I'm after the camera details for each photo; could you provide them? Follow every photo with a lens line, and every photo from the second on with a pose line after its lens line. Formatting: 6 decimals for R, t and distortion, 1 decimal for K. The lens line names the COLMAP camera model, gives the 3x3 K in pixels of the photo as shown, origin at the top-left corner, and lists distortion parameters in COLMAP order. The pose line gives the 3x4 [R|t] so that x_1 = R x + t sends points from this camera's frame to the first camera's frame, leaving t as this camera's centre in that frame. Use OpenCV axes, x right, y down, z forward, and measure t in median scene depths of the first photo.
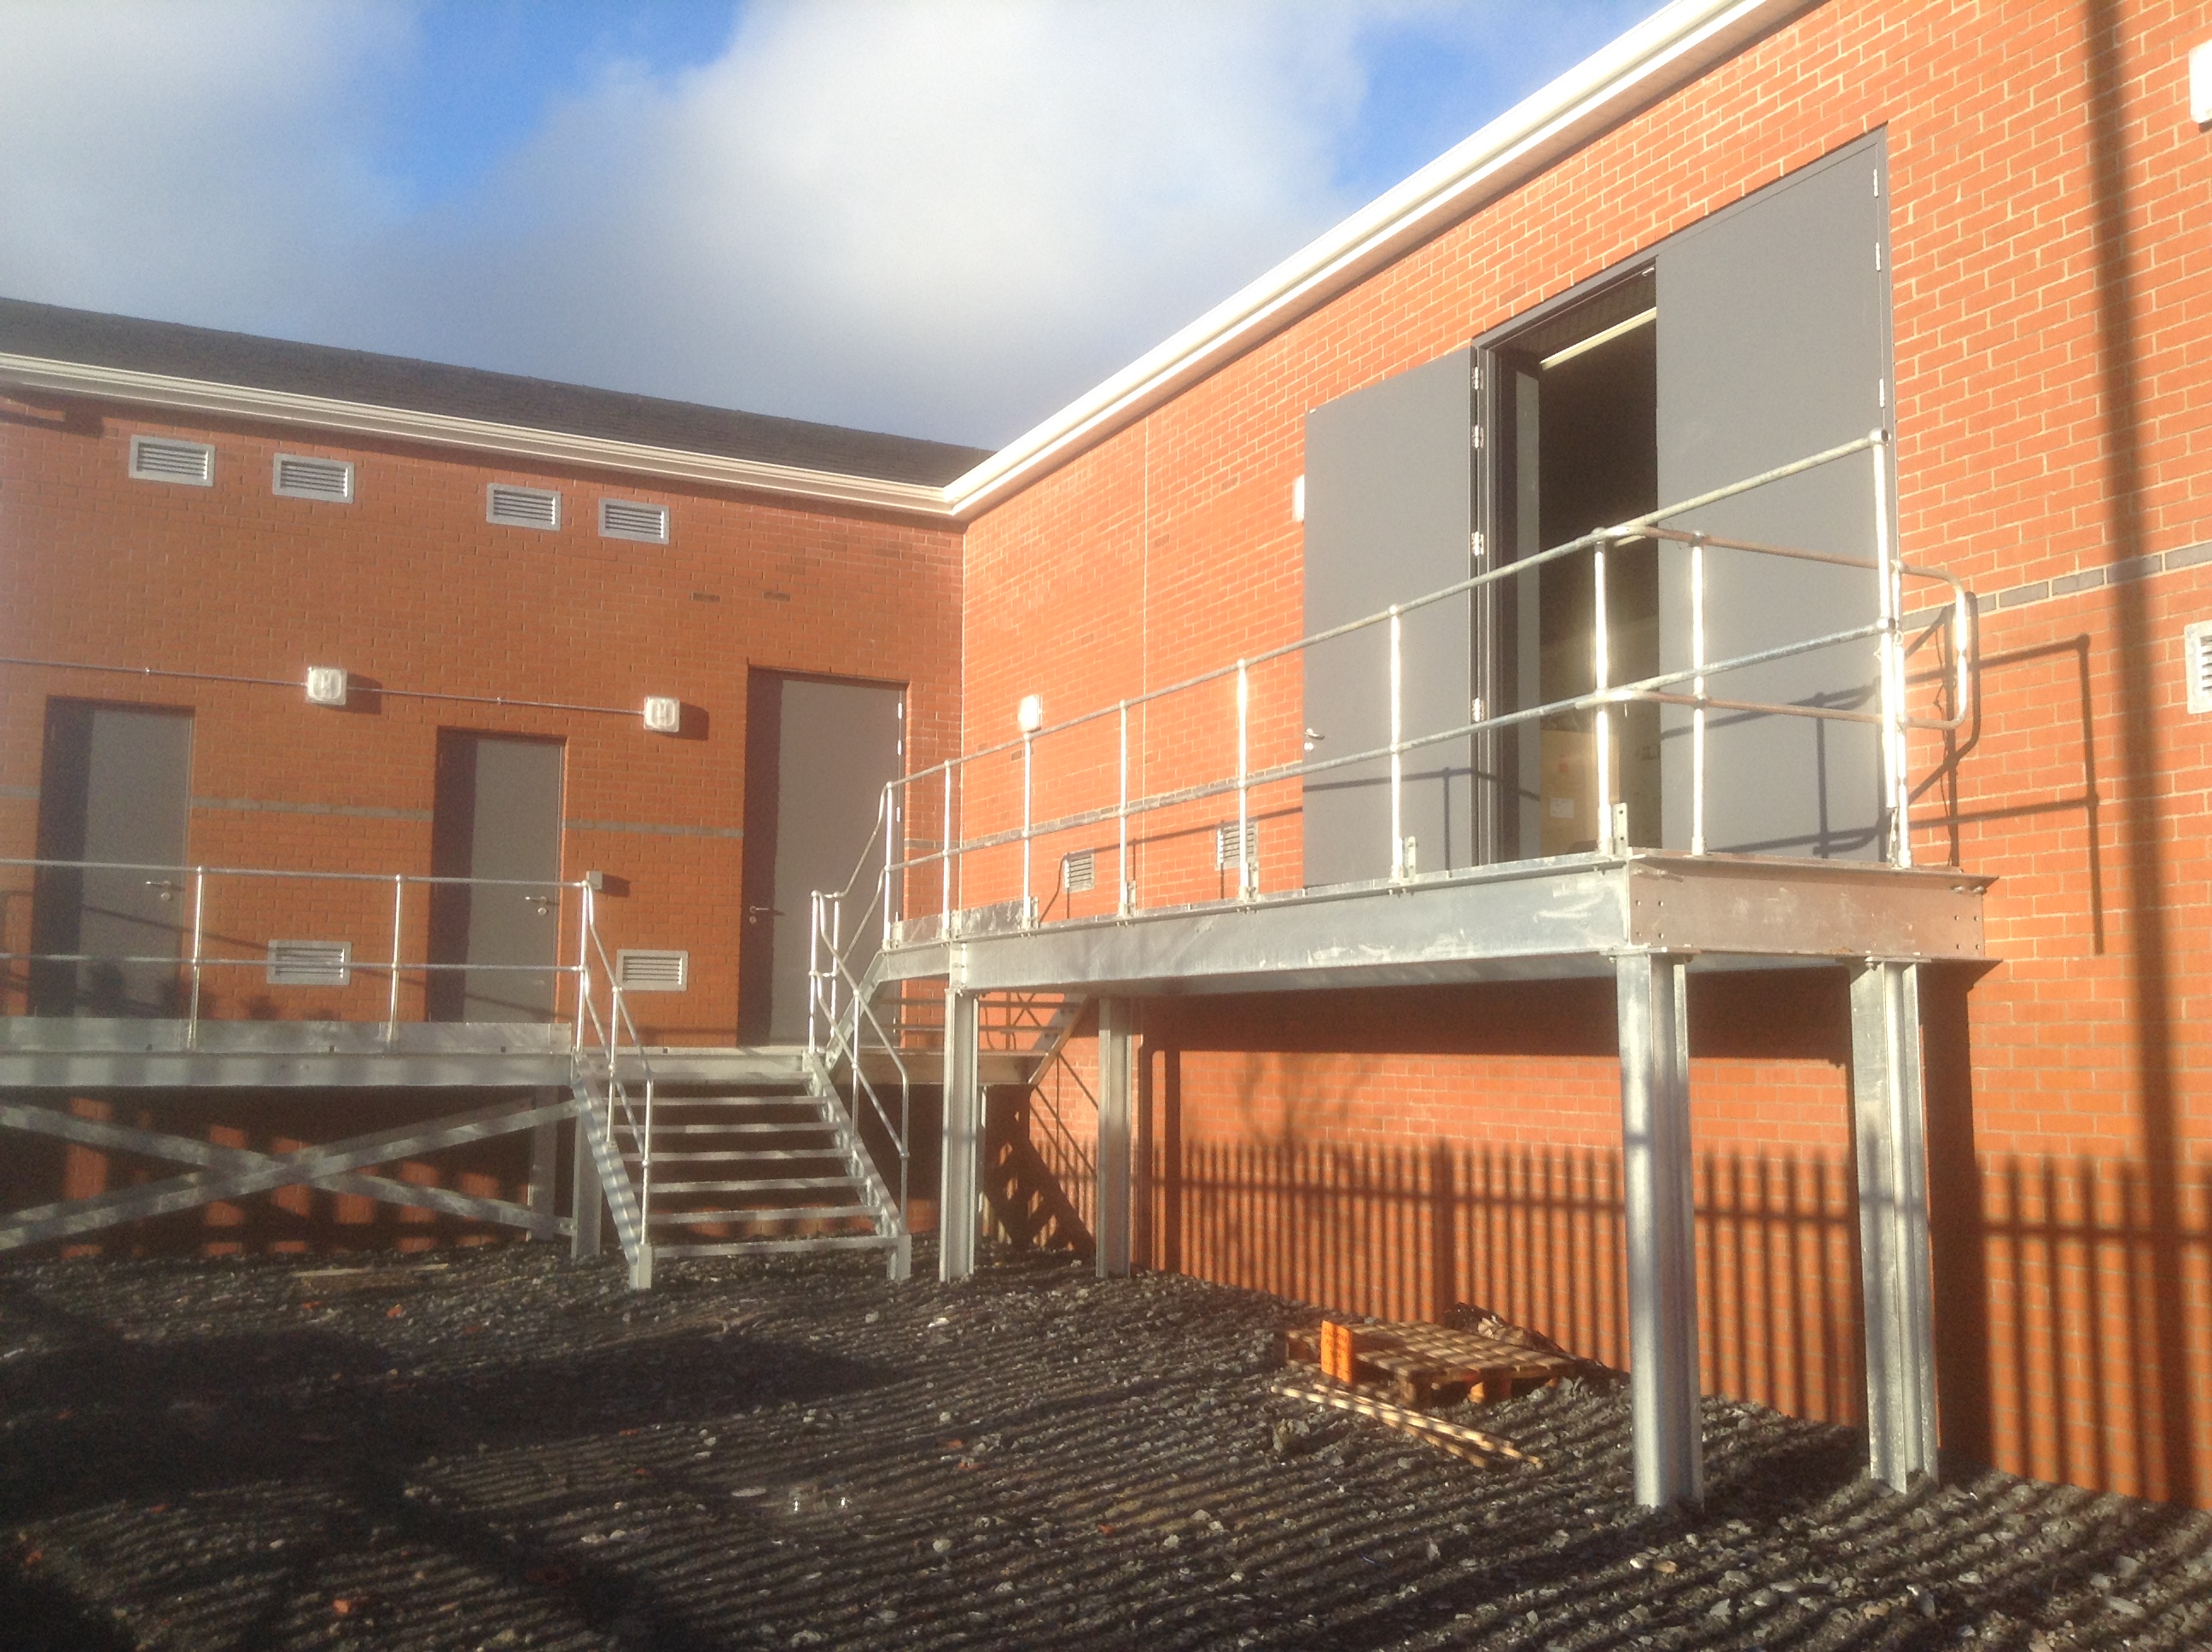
lens RADIAL K [[2002.2, 0, 1110.4], [0, 2002.2, 843.8], [0, 0, 1]] dist [0.134480, -0.357432]
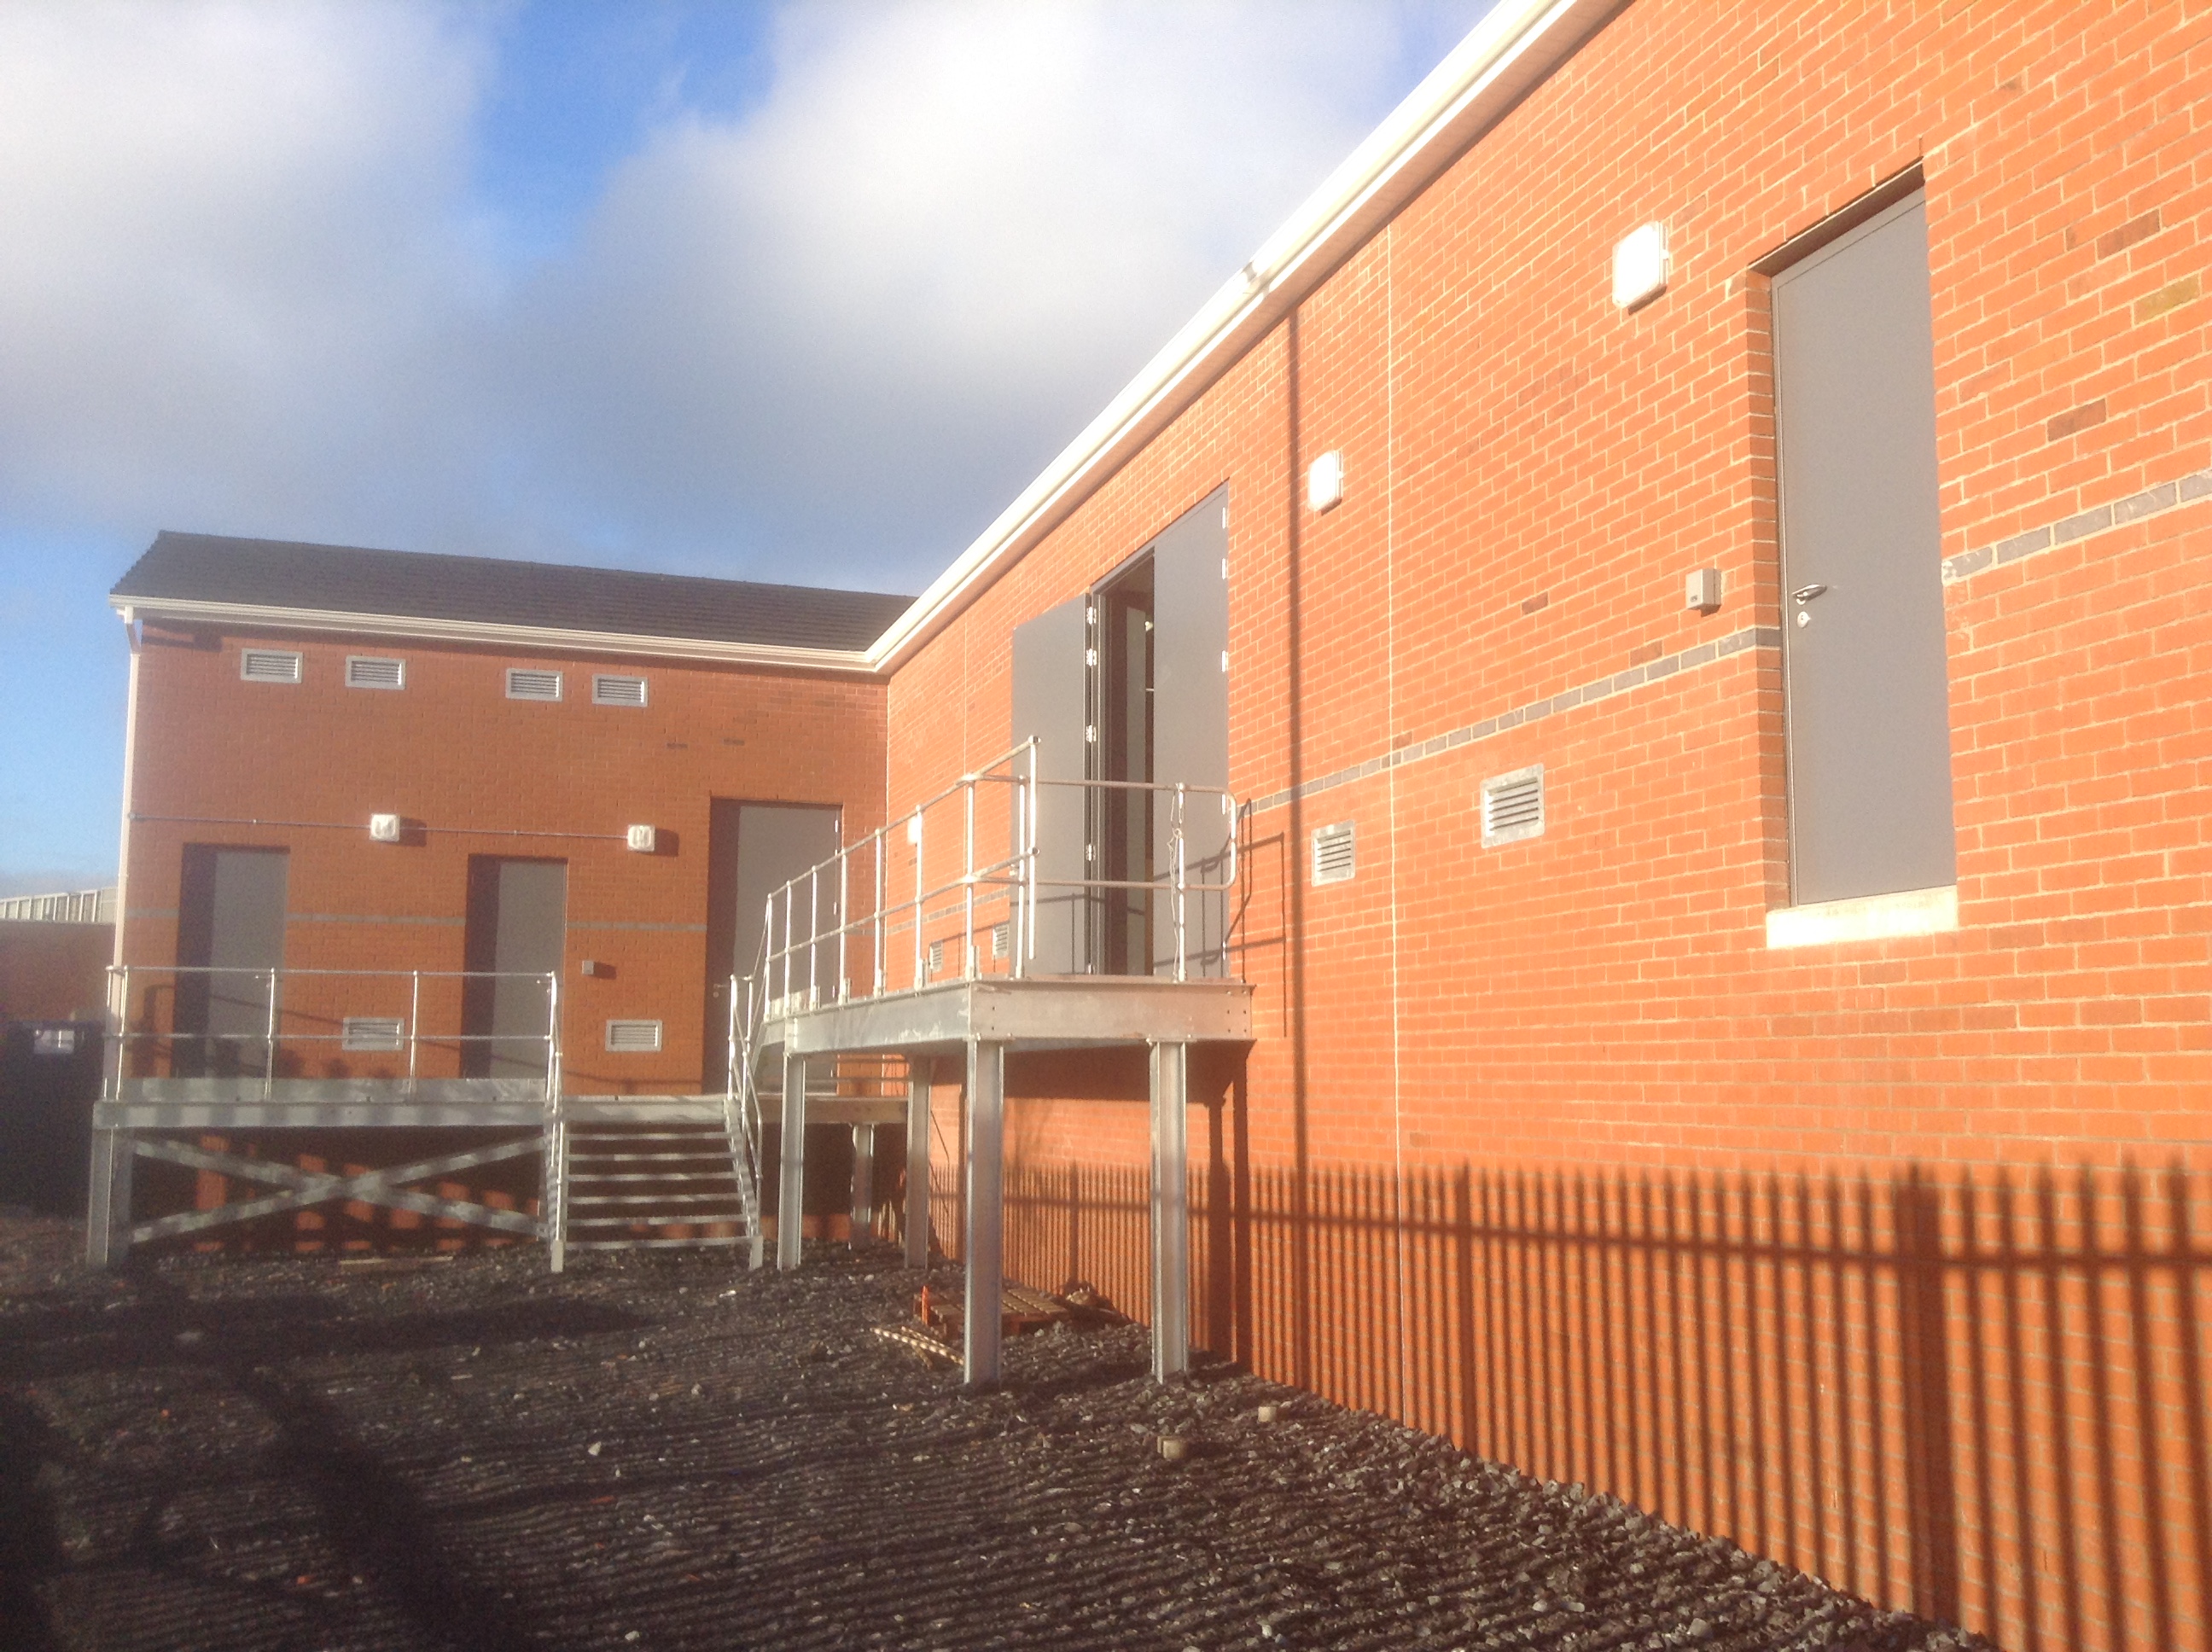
lens RADIAL K [[2013.5, 0, 1144.0], [0, 2013.5, 827.5], [0, 0, 1]] dist [0.118331, -0.388208]
pose [[0.991963, -0.022495, -0.124510, 0.311021], [0.019557, 0.999502, -0.024771, -0.038307], [0.125005, 0.022137, 0.991909, -0.303588]]
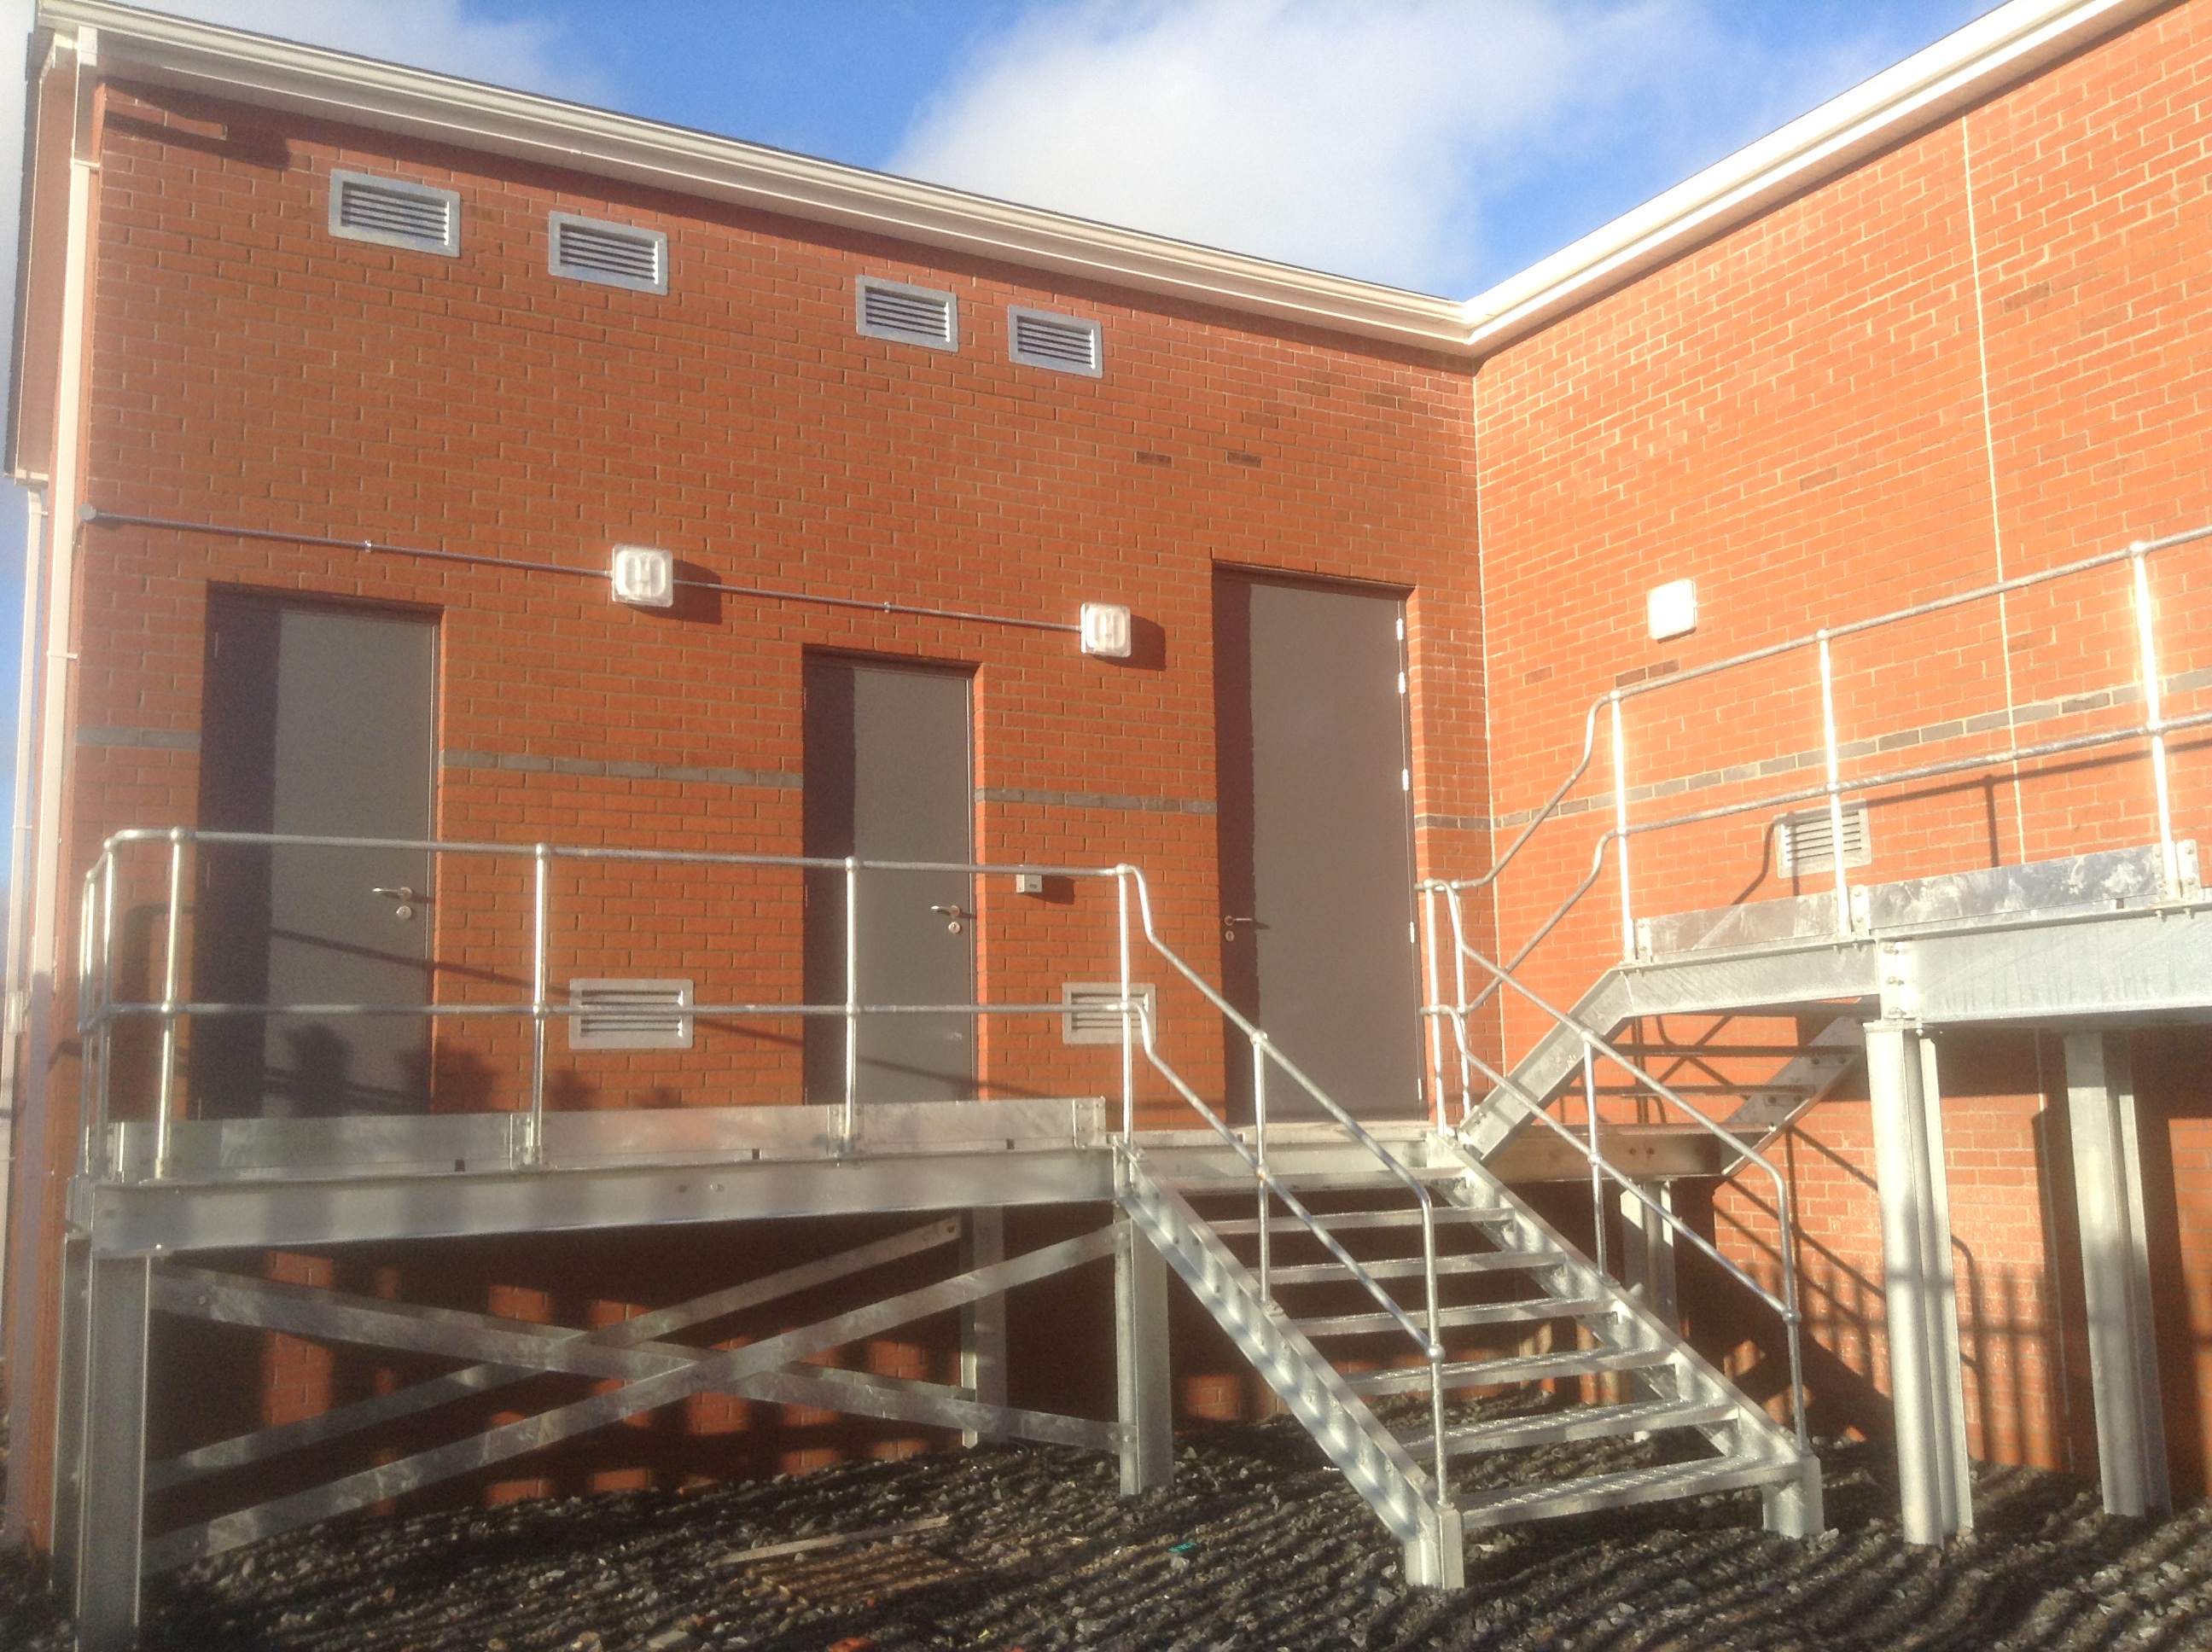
lens RADIAL K [[2002.2, 0, 1110.4], [0, 2002.2, 843.8], [0, 0, 1]] dist [0.134480, -0.357432]
pose [[0.998227, -0.024438, 0.054277, -0.307156], [0.026048, 0.999235, -0.029154, 0.030818], [-0.053523, 0.030516, 0.998100, 0.404693]]
